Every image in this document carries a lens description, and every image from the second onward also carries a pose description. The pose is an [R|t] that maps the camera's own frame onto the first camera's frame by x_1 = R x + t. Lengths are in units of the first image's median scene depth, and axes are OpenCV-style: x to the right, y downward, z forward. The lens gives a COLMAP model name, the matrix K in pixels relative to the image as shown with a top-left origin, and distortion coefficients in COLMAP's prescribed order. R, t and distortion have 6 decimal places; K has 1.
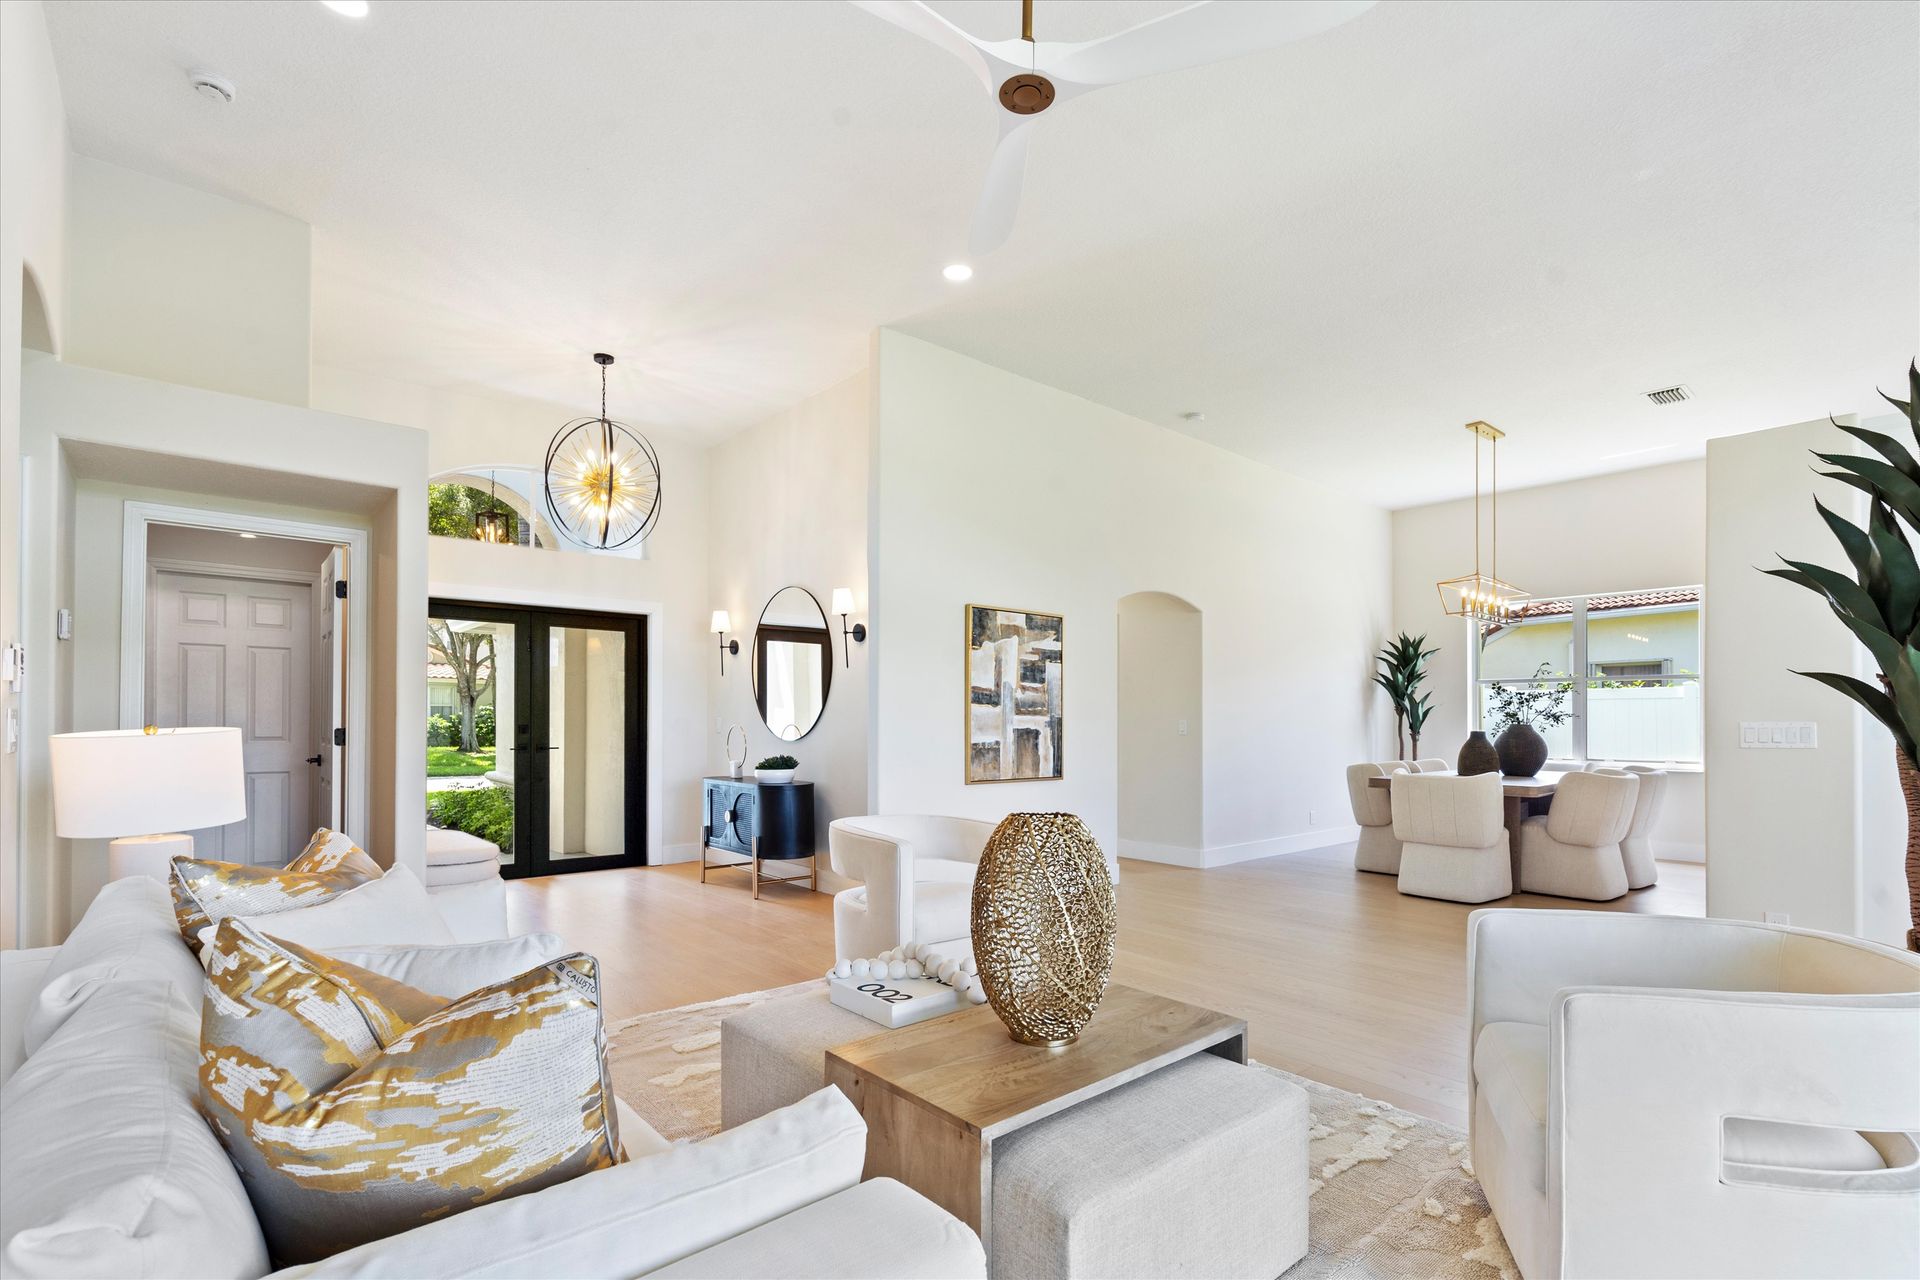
lens RADIAL K [[887.2, 0, 956.8], [0, 887.2, 715.7], [0, 0, 1]] dist [-0.002227, -0.000142]
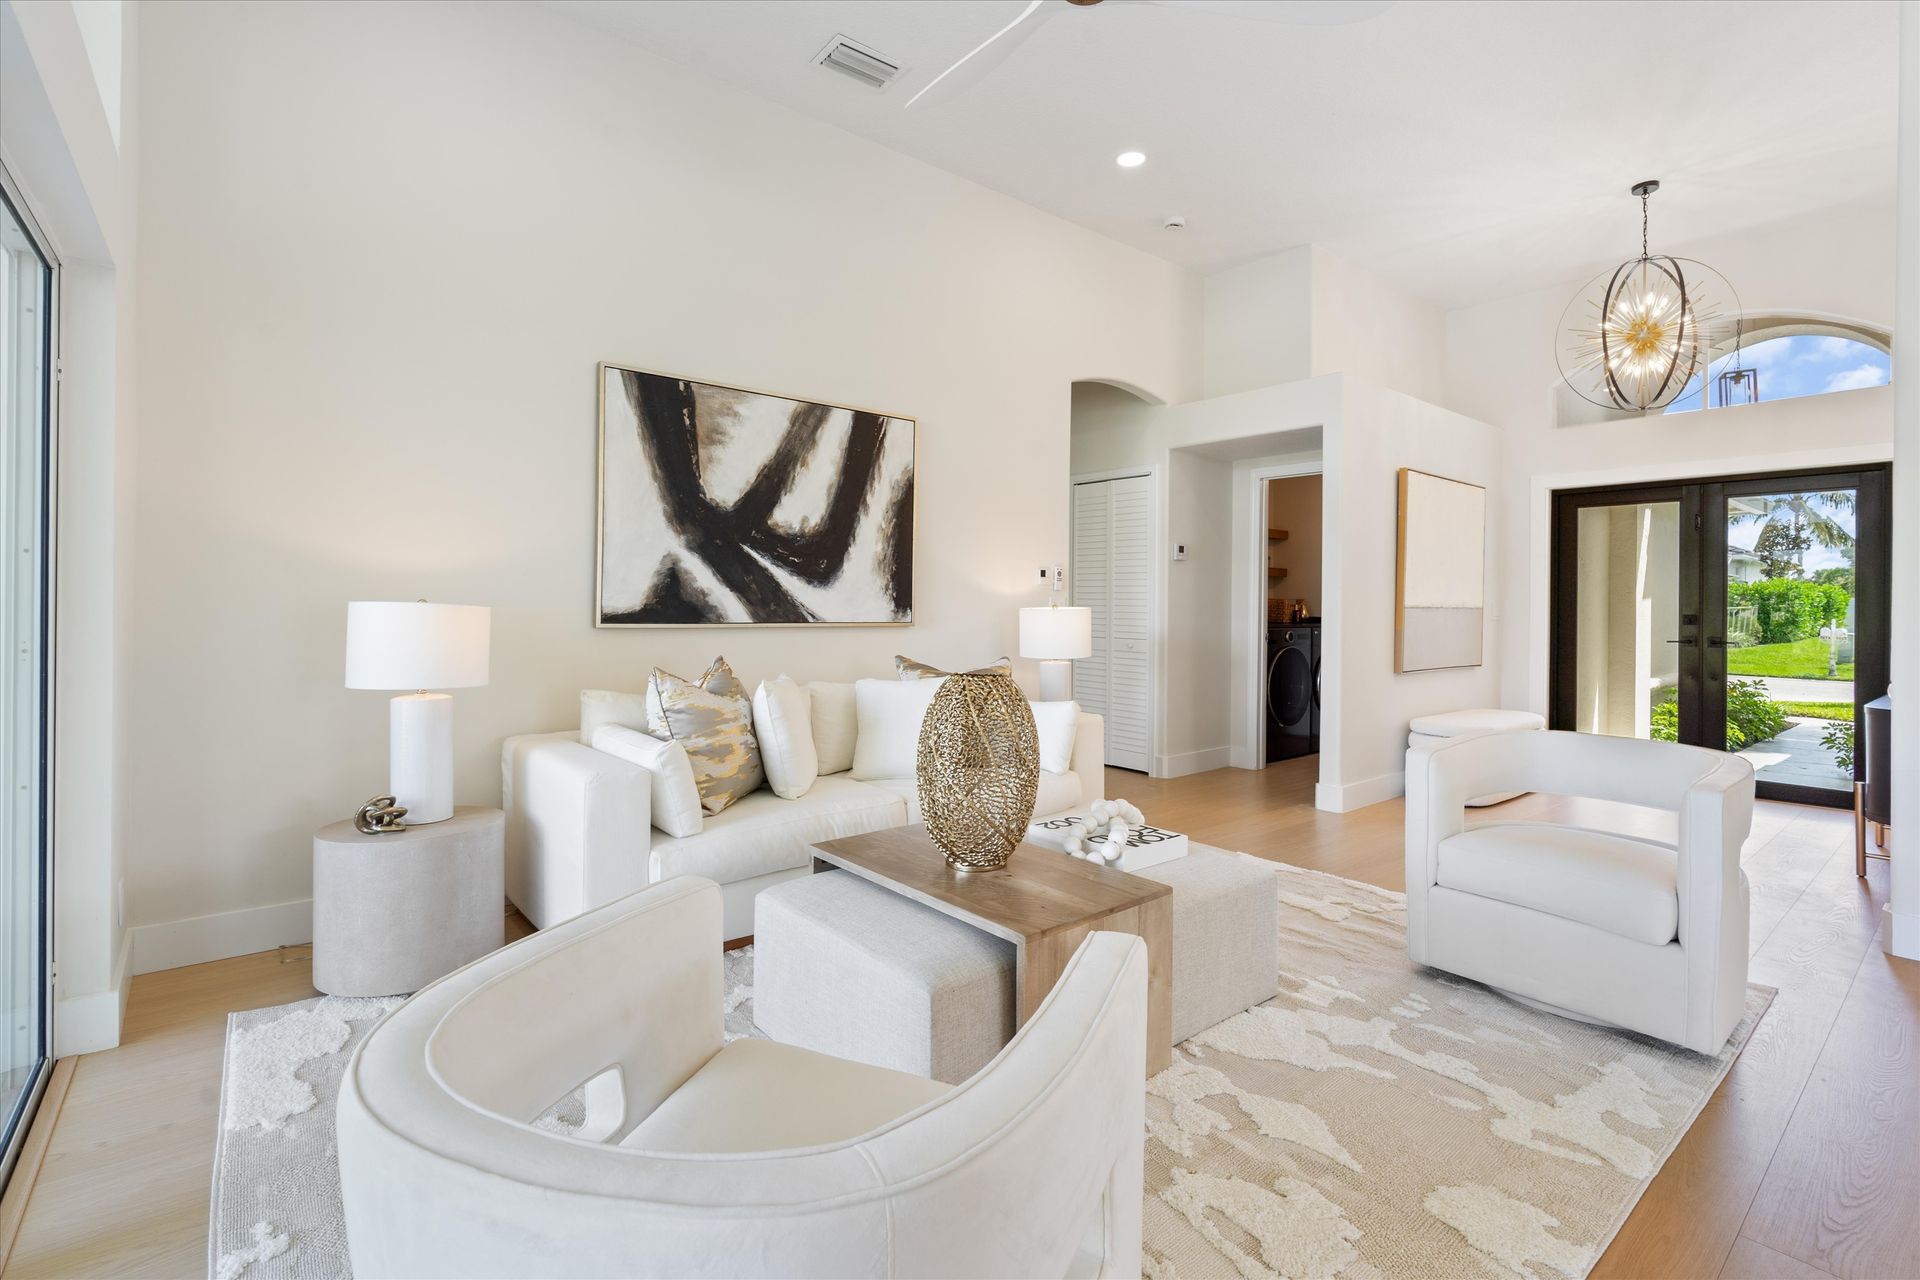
lens RADIAL K [[901.3, 0, 960.1], [0, 901.3, 610.9], [0, 0, 1]] dist [-0.002627, -0.000207]
pose [[-0.018444, 0.001929, -0.999828, 0.472081], [-0.003532, 0.999992, 0.001995, 0.008857], [0.999824, 0.003568, -0.018437, 0.339595]]
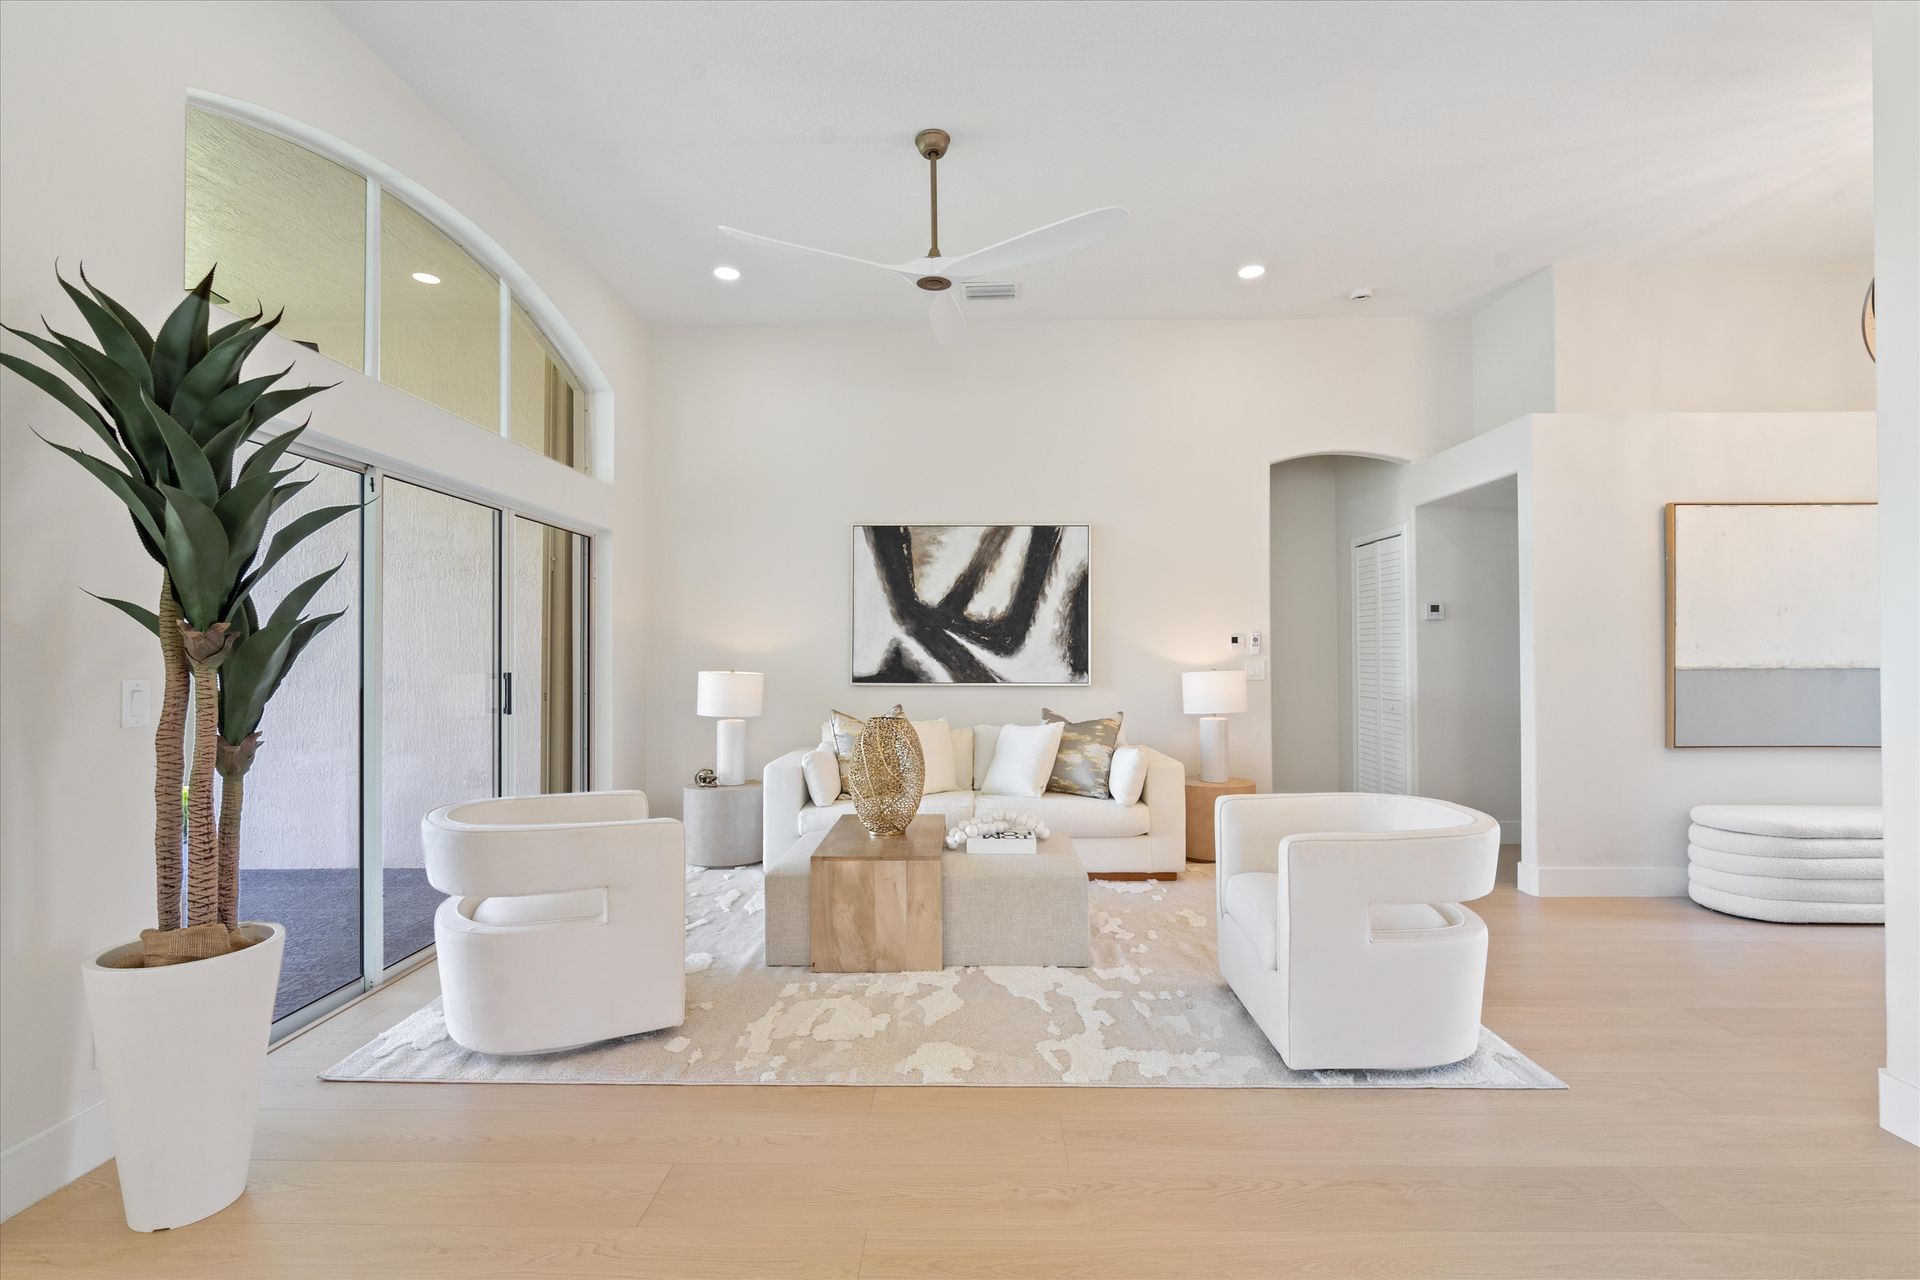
lens RADIAL K [[911.1, 0, 954.4], [0, 911.1, 647.7], [0, 0, 1]] dist [-0.000811, 0.000184]
pose [[-0.681974, -0.007496, -0.731338, 0.532061], [0.003729, 0.999899, -0.013726, -0.005560], [0.731367, -0.012088, -0.681877, 0.875836]]
